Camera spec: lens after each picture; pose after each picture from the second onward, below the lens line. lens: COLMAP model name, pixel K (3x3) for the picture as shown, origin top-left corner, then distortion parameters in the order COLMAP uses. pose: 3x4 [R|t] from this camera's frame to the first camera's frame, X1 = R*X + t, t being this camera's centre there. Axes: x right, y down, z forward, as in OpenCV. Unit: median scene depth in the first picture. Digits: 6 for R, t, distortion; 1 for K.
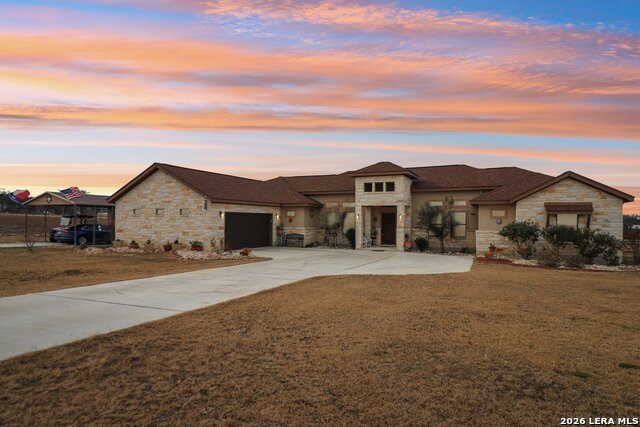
lens RADIAL K [[376.0, 0, 322.0], [0, 376.0, 215.7], [0, 0, 1]] dist [0.010033, 0.000859]
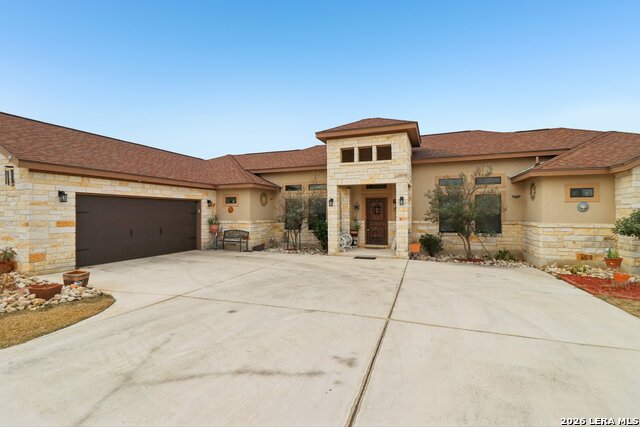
lens RADIAL K [[294.1, 0, 317.3], [0, 294.1, 213.4], [0, 0, 1]] dist [-0.003872, -0.000437]
pose [[0.998044, -0.008128, 0.061981, 0.042435], [0.007341, 0.999890, 0.012922, 0.014490], [-0.062079, -0.012442, 0.997994, 0.525573]]
